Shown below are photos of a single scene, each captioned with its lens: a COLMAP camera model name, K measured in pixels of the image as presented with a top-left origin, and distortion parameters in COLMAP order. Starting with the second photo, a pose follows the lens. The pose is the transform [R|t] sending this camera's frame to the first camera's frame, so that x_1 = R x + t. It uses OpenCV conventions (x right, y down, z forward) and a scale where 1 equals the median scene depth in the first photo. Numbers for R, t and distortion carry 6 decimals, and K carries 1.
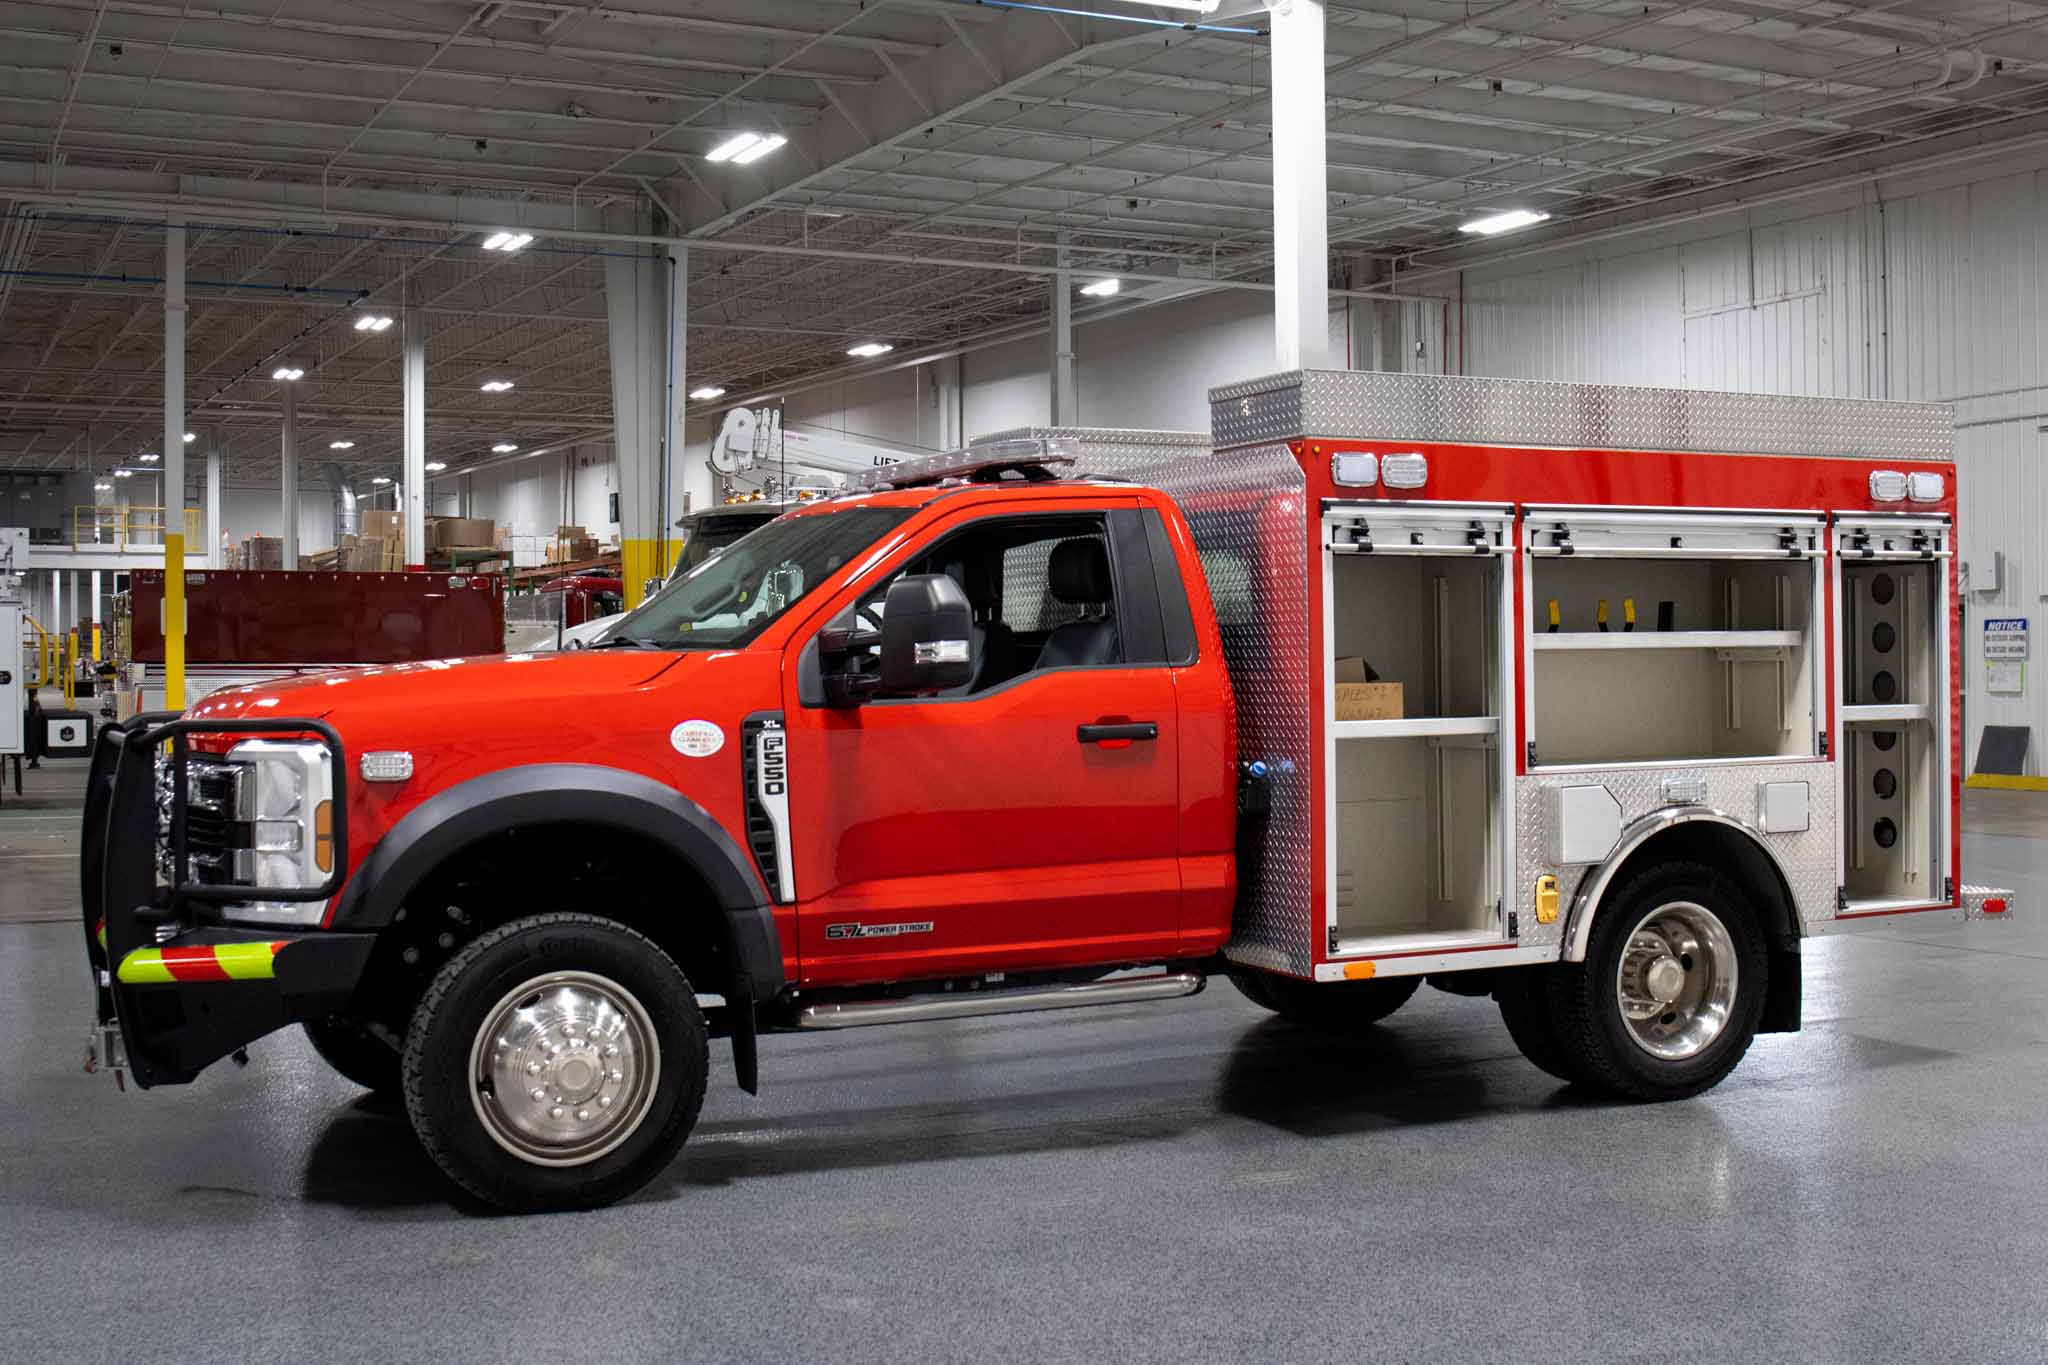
lens RADIAL K [[2427.2, 0, 1031.9], [0, 2427.2, 674.7], [0, 0, 1]] dist [-0.069590, 0.000000]
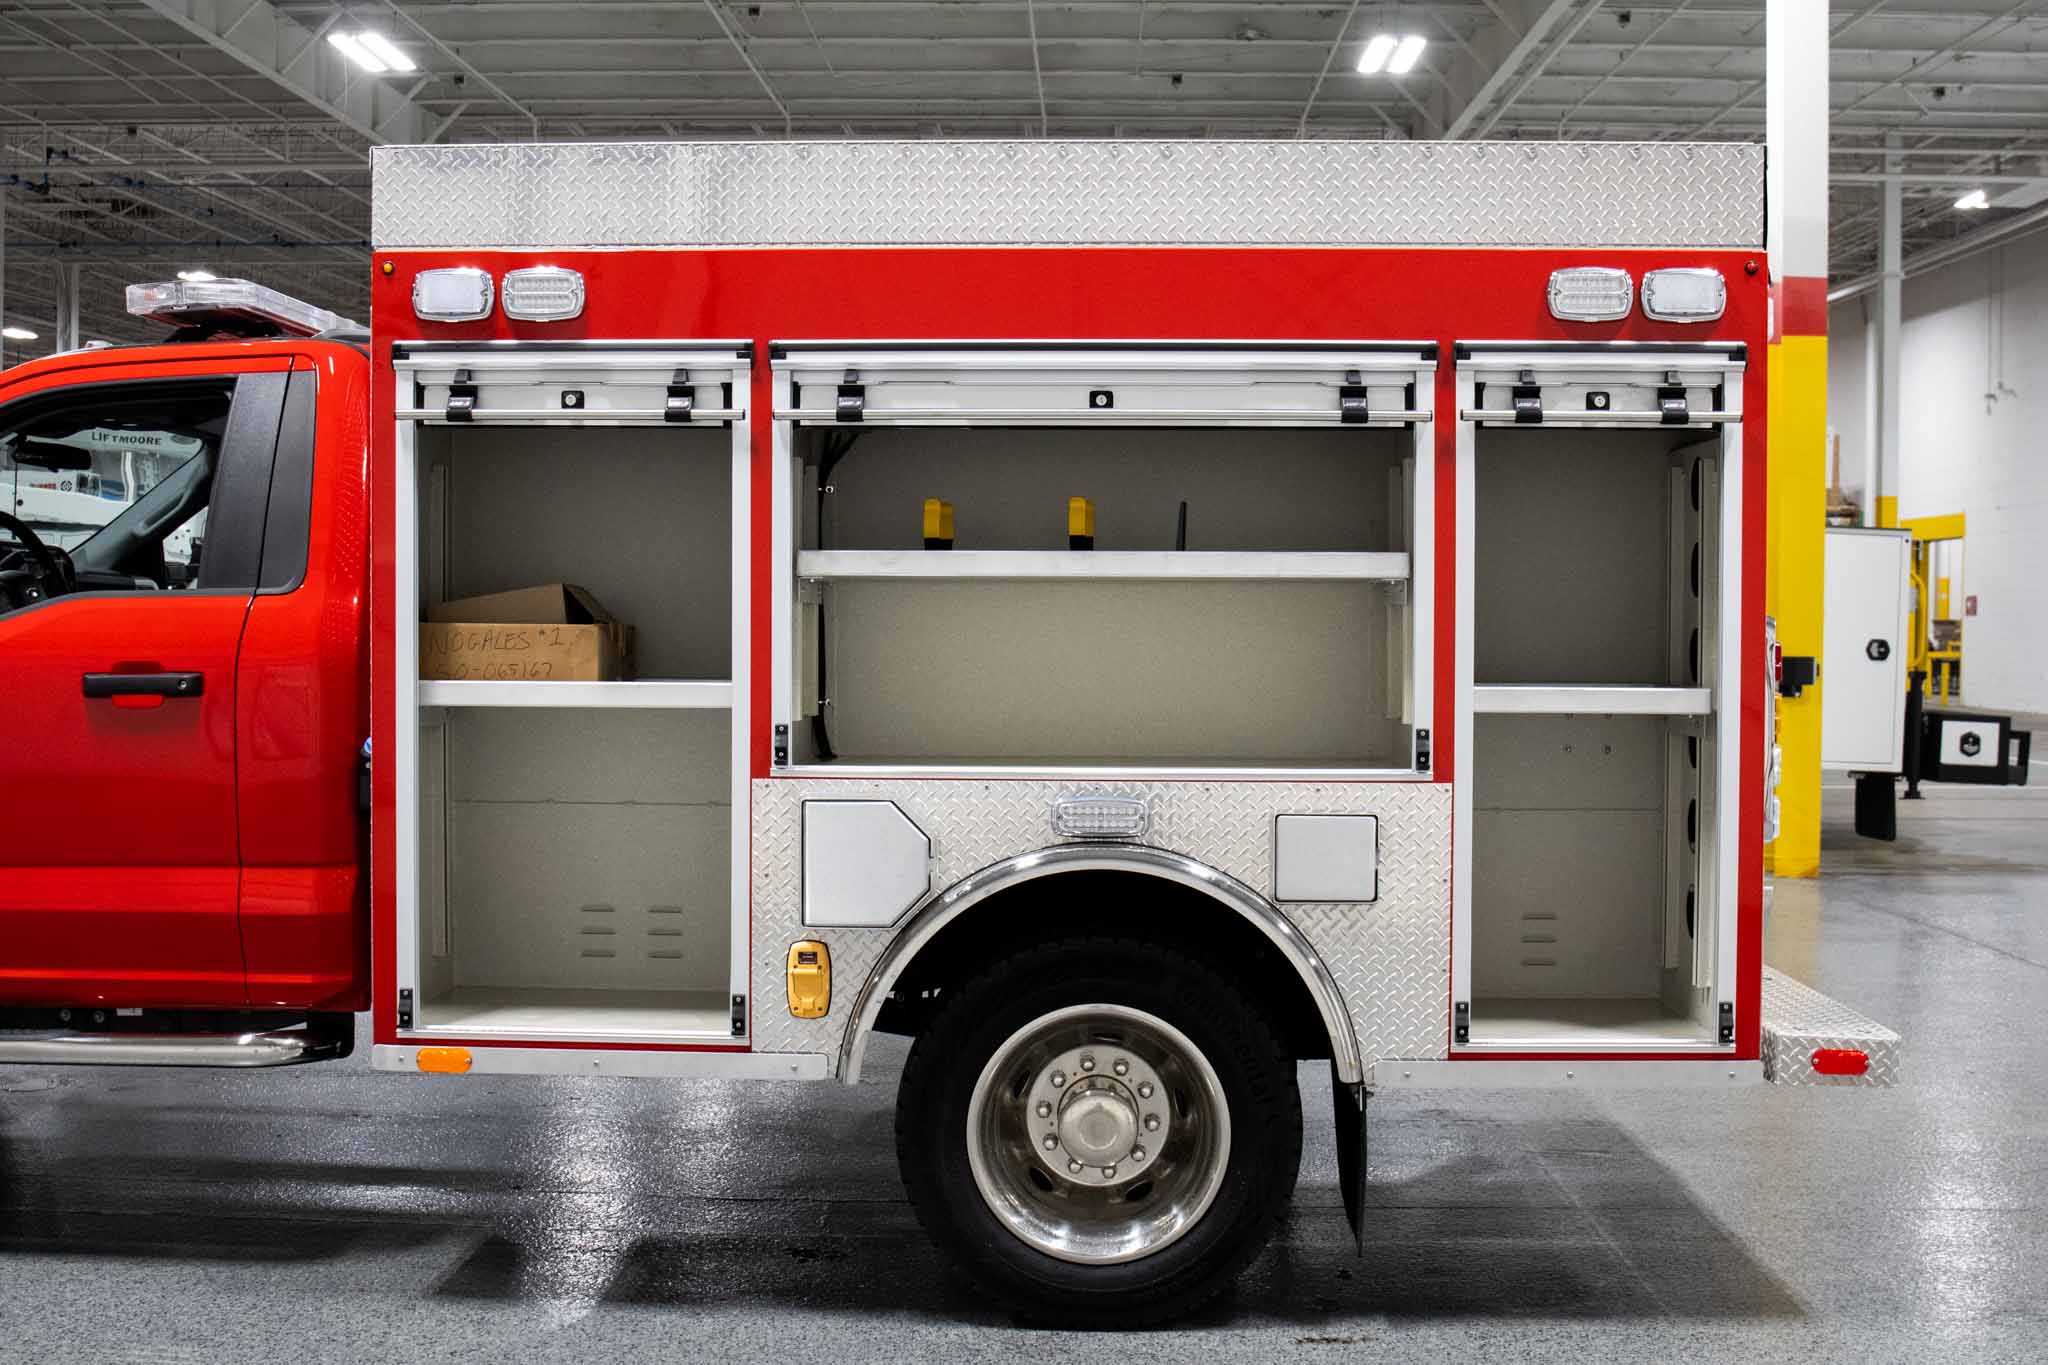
lens RADIAL K [[2265.0, 0, 1004.5], [0, 2265.0, 668.7], [0, 0, 1]] dist [-0.085836, 0.000000]
pose [[0.872294, 0.029105, -0.488115, 0.499942], [-0.019712, 0.999509, 0.024371, -0.001625], [0.488584, -0.011637, 0.872439, 0.484264]]
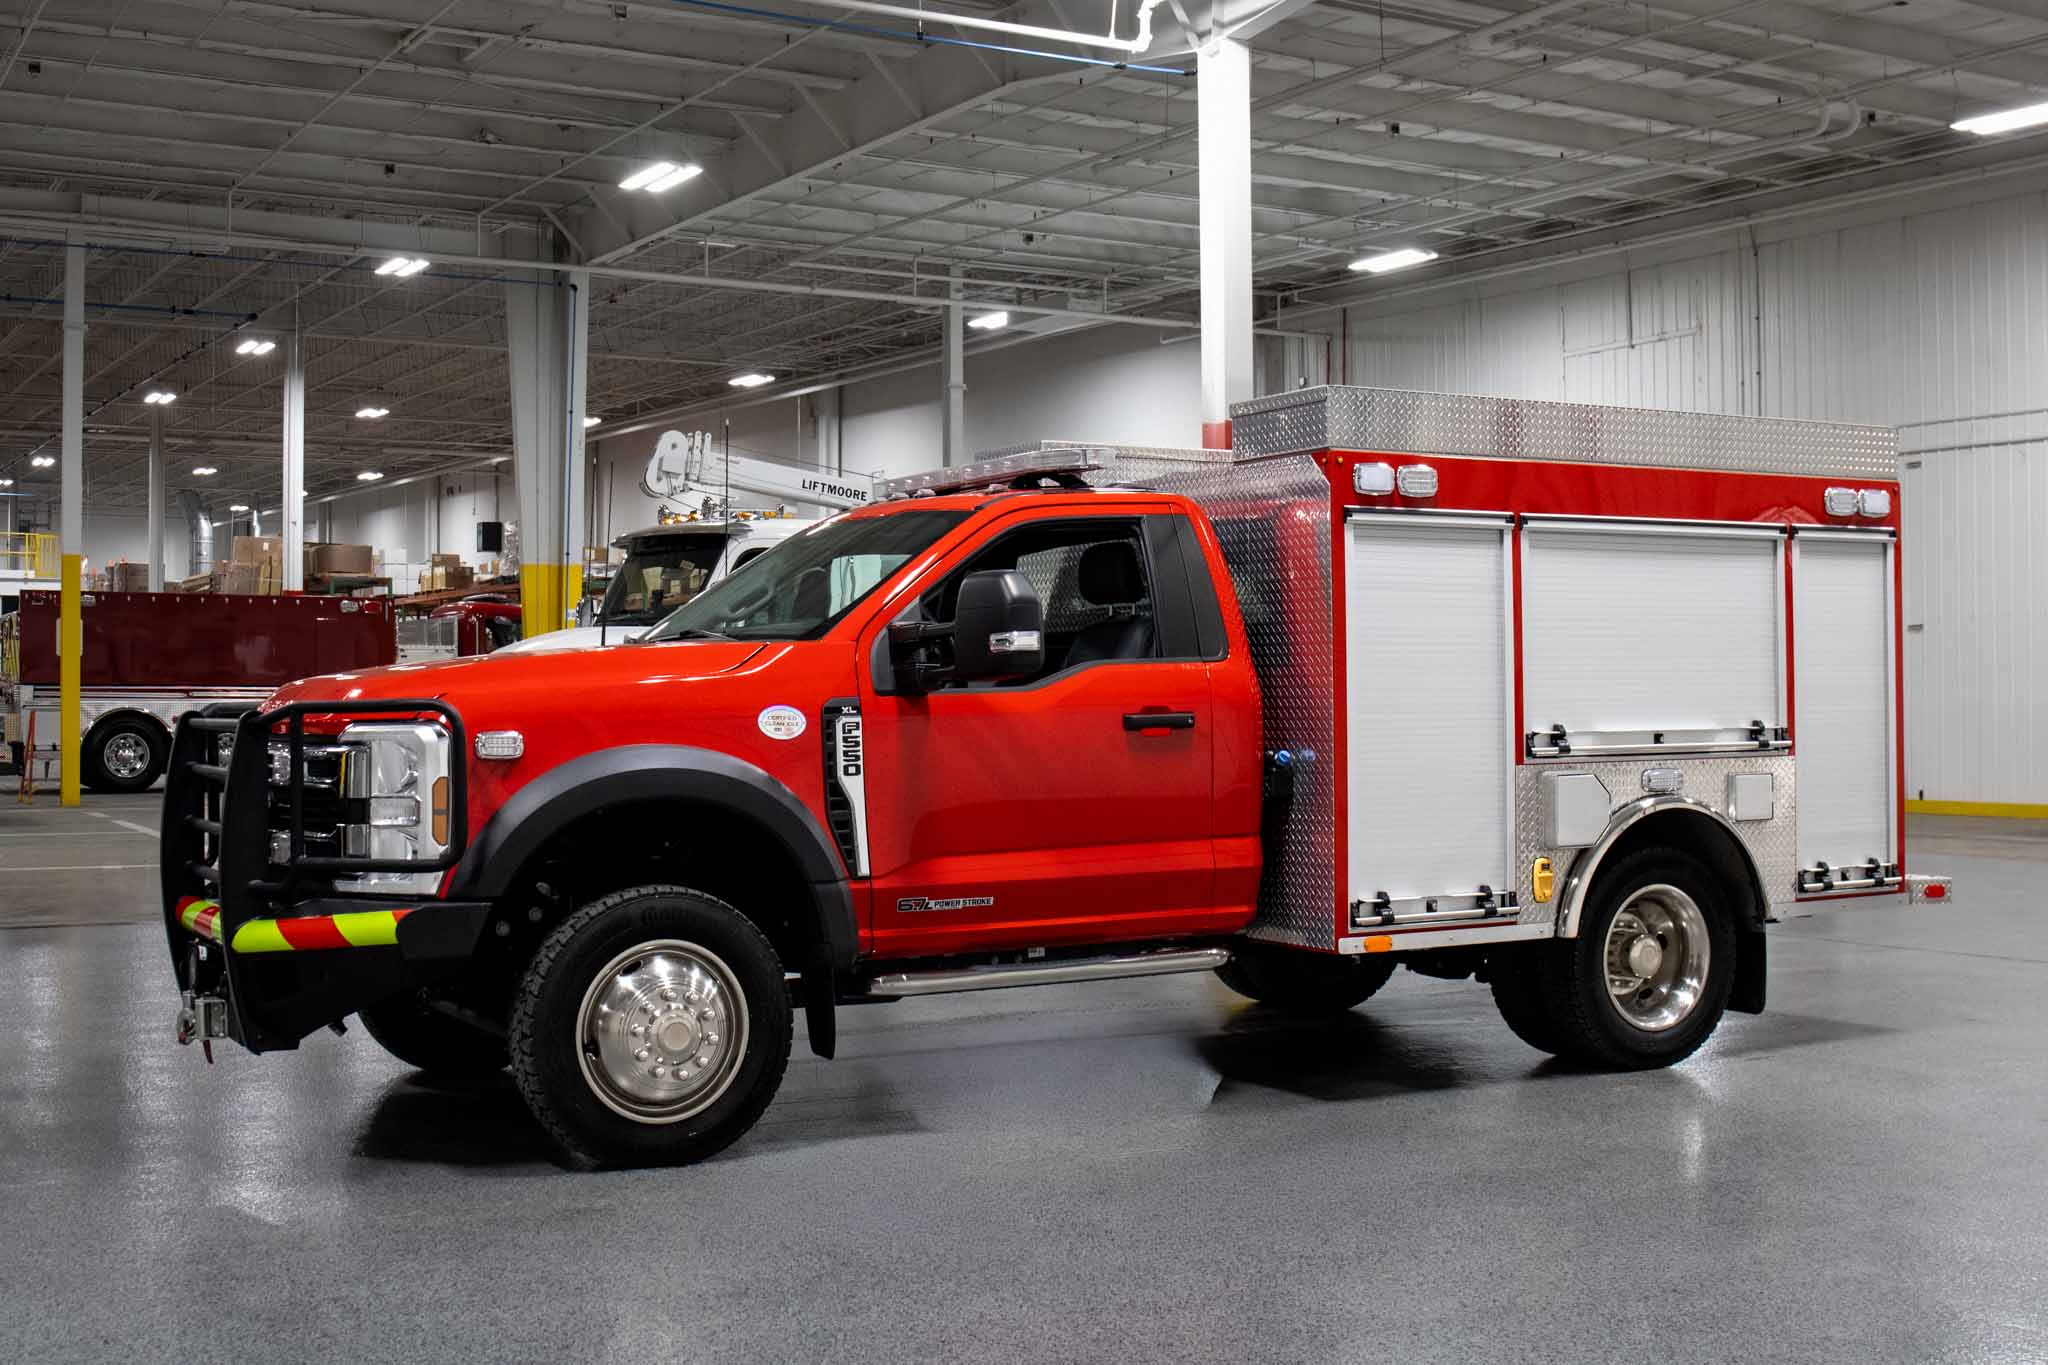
lens RADIAL K [[2427.2, 0, 1036.0], [0, 2427.2, 684.8], [0, 0, 1]] dist [-0.069590, 0.000000]
pose [[0.997777, 0.003578, 0.066550, -0.078753], [-0.002858, 0.999936, -0.010924, 0.016998], [-0.066585, 0.010710, 0.997723, -0.057632]]
